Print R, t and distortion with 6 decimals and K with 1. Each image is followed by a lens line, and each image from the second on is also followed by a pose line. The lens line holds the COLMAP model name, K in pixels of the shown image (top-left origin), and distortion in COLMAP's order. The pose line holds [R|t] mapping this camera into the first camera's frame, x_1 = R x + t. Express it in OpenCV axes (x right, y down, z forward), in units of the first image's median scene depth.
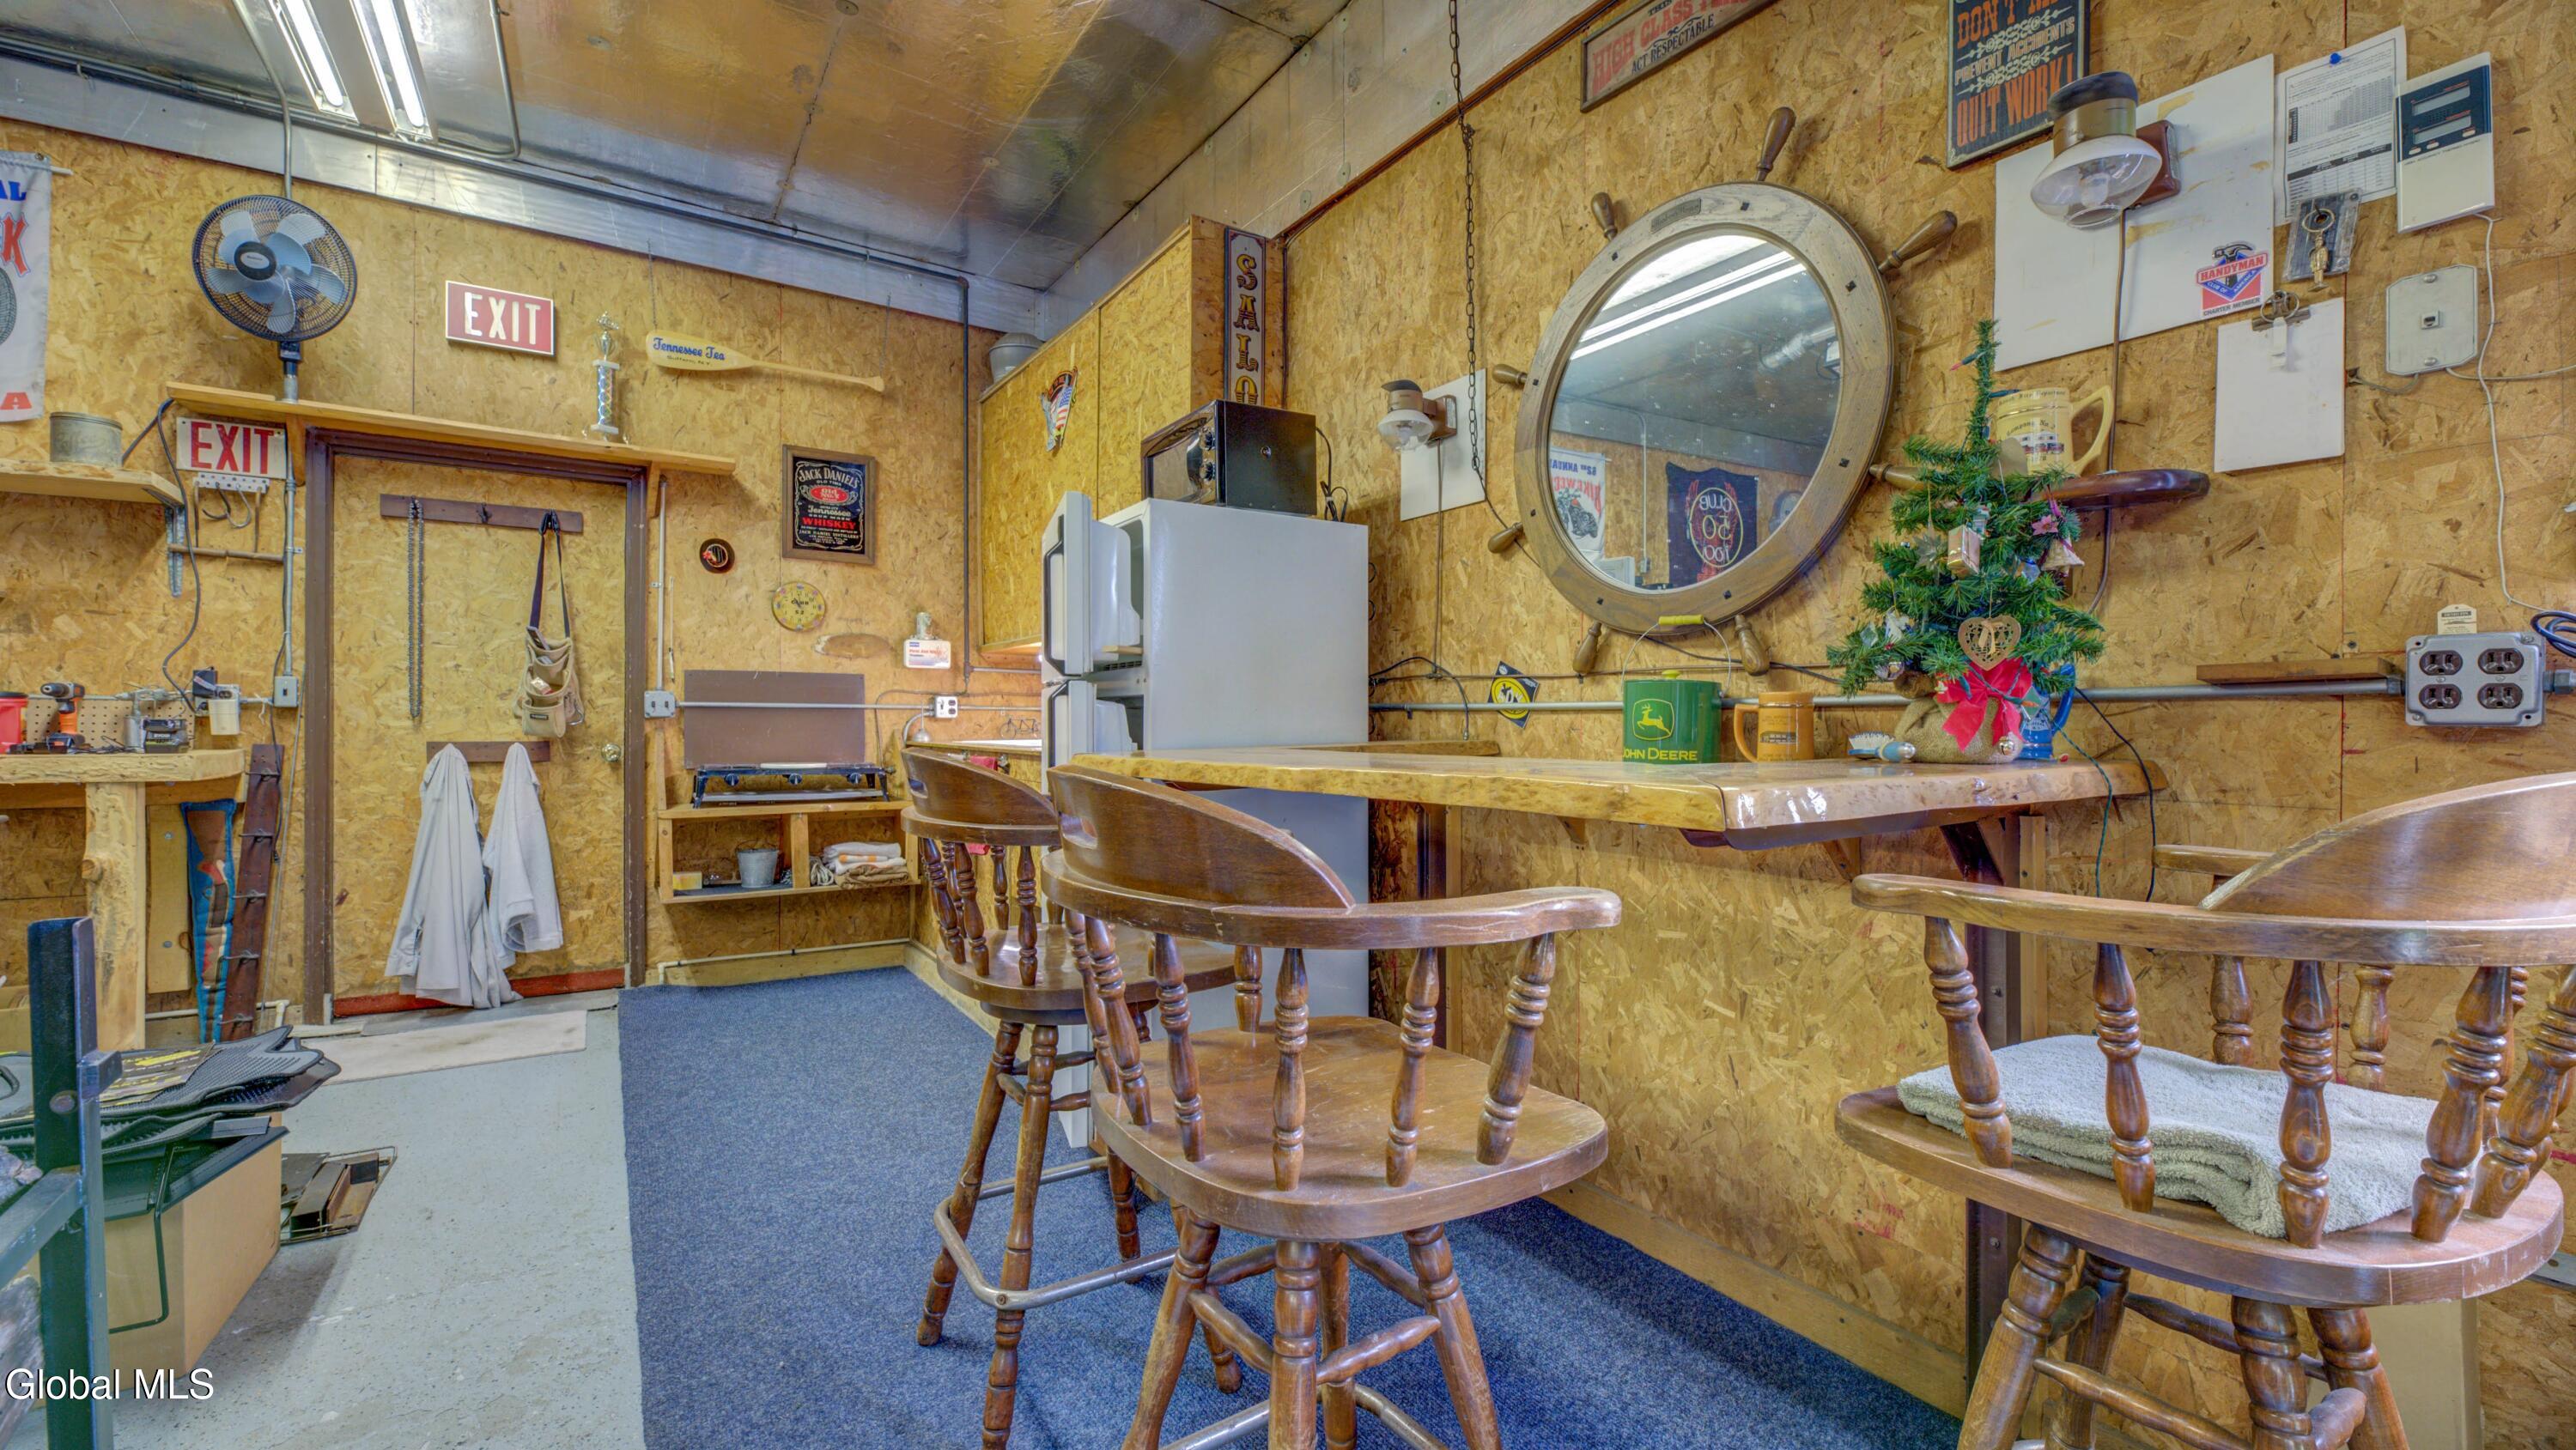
lens RADIAL K [[1042.4, 0, 1291.2], [0, 1042.4, 745.5], [0, 0, 1]] dist [-0.005529, -0.001747]
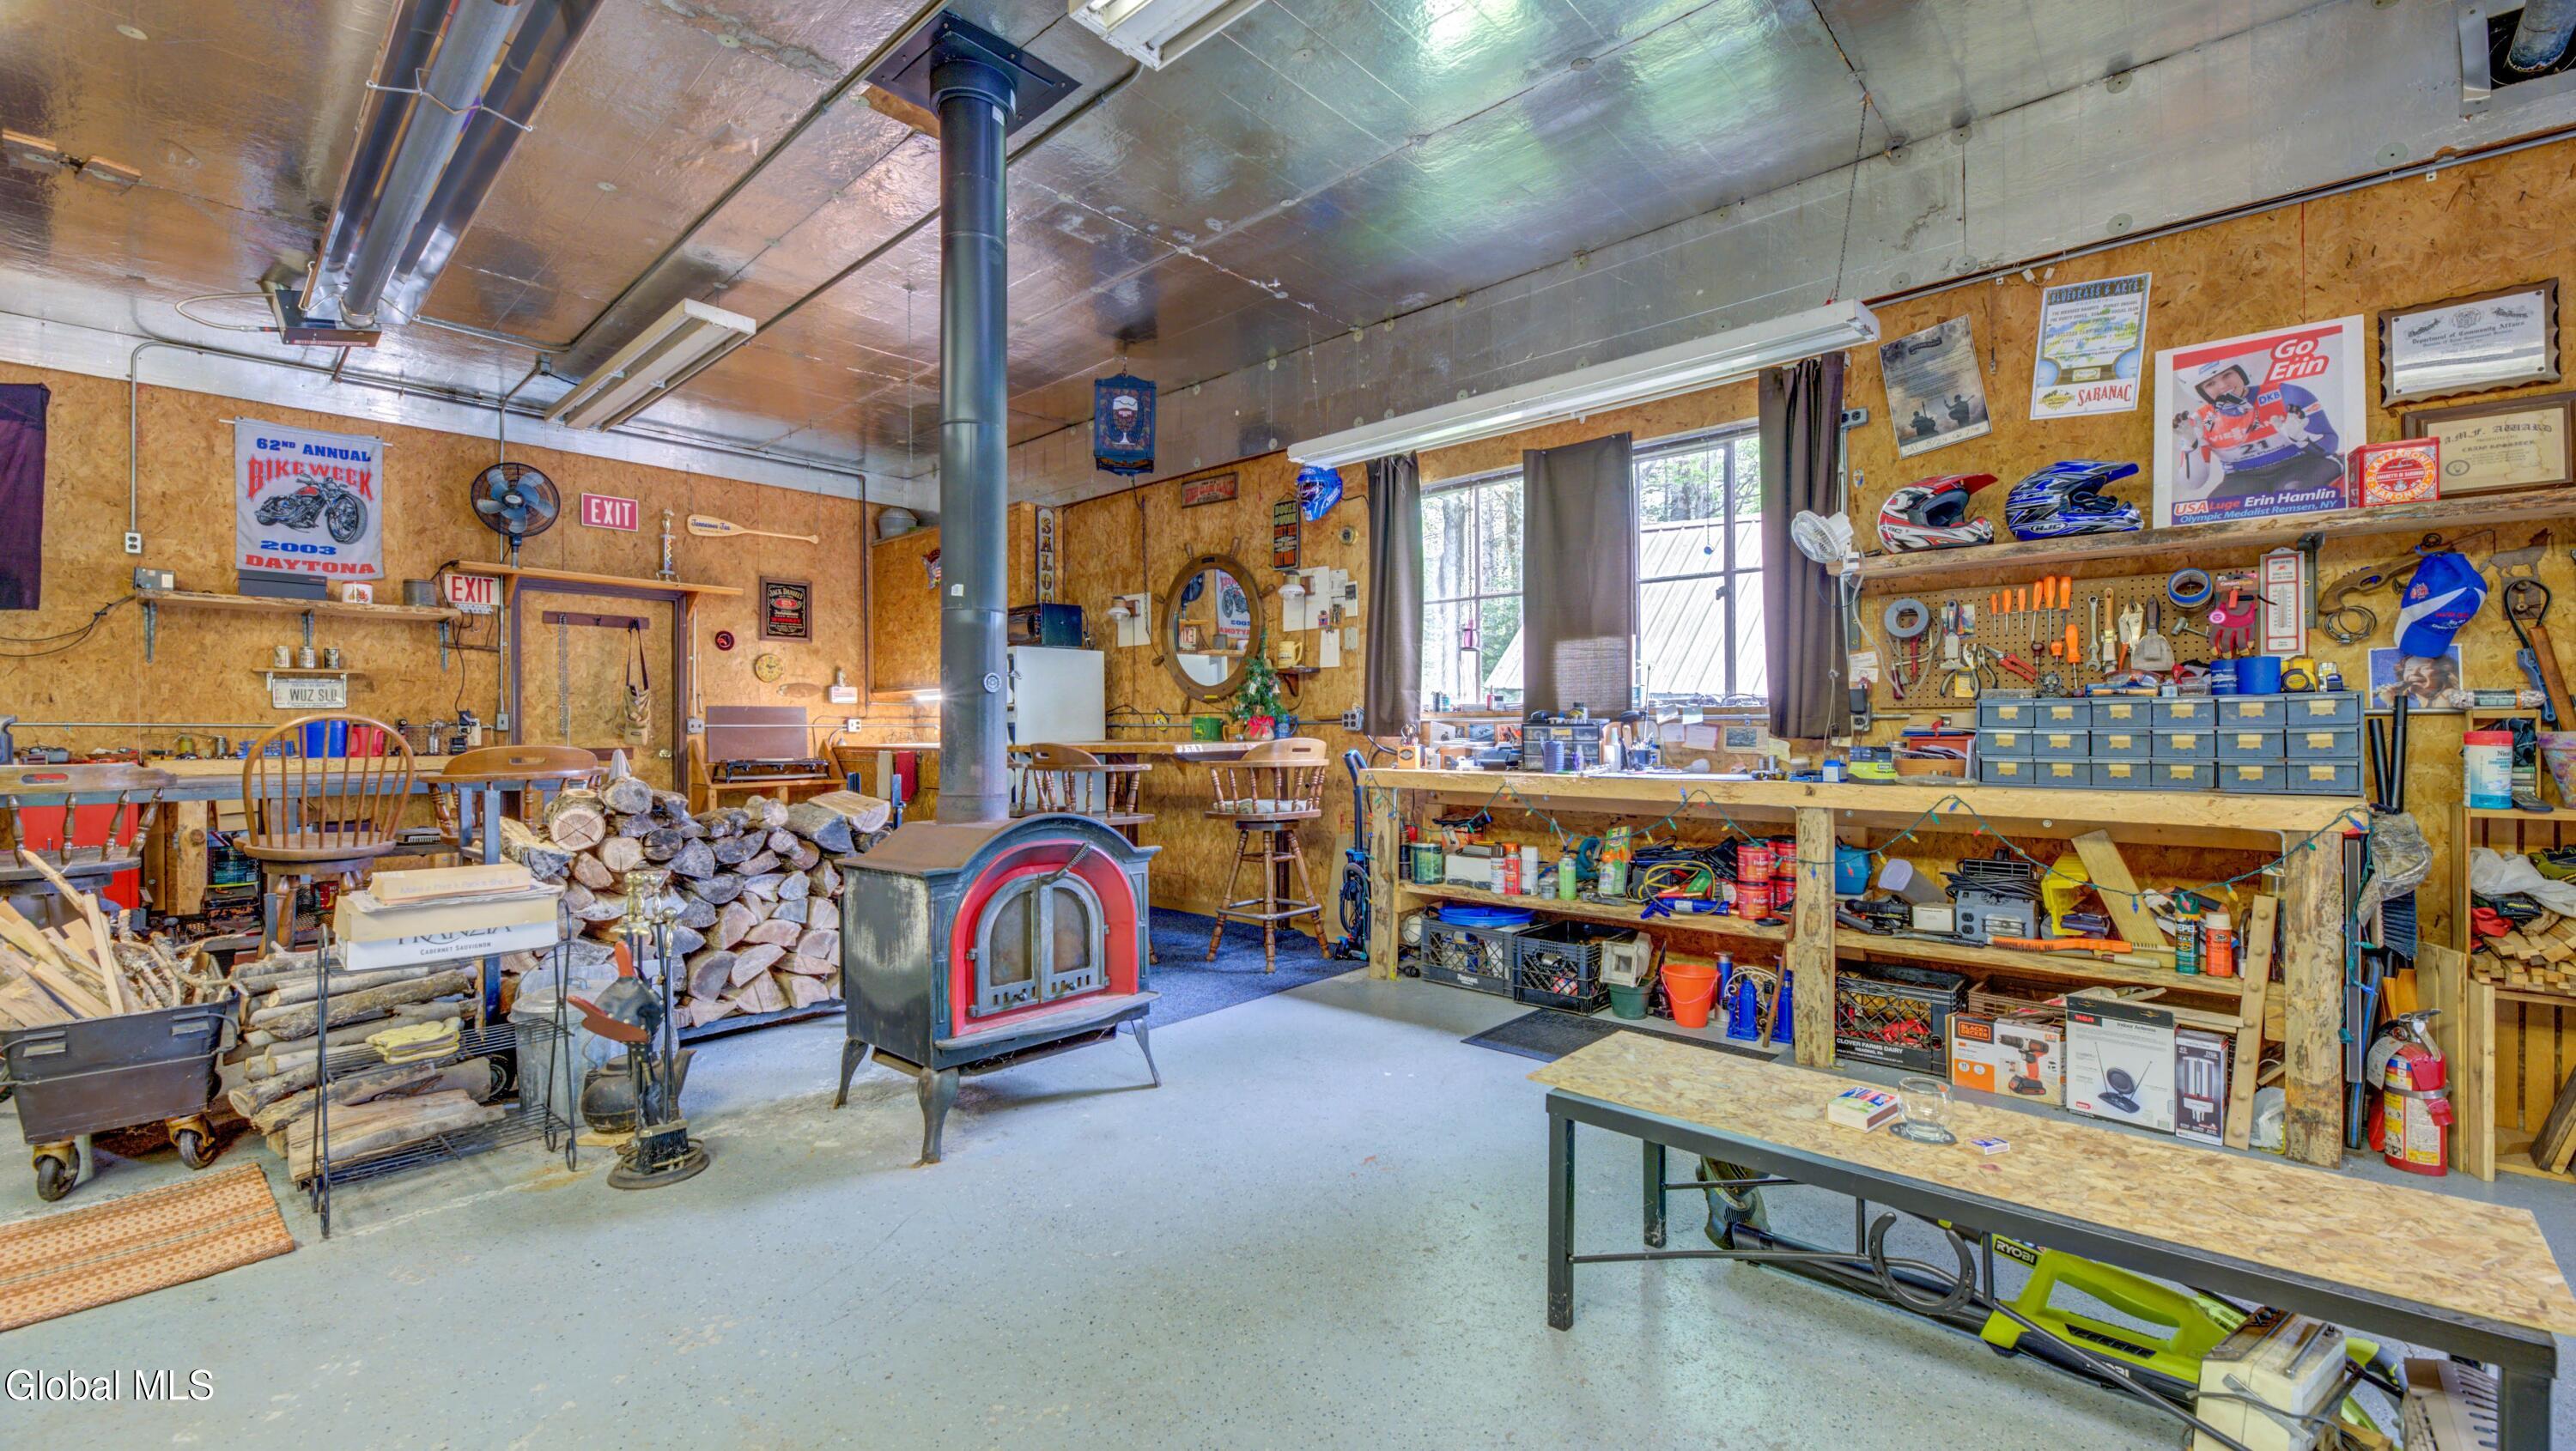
lens RADIAL K [[1042.5, 0, 1310.3], [0, 1042.5, 725.9], [0, 0, 1]] dist [-0.005529, -0.001747]
pose [[0.963331, -0.011877, 0.268051, -0.092737], [0.018085, 0.999622, -0.020701, 0.018386], [-0.267704, 0.024789, 0.963182, -1.170127]]
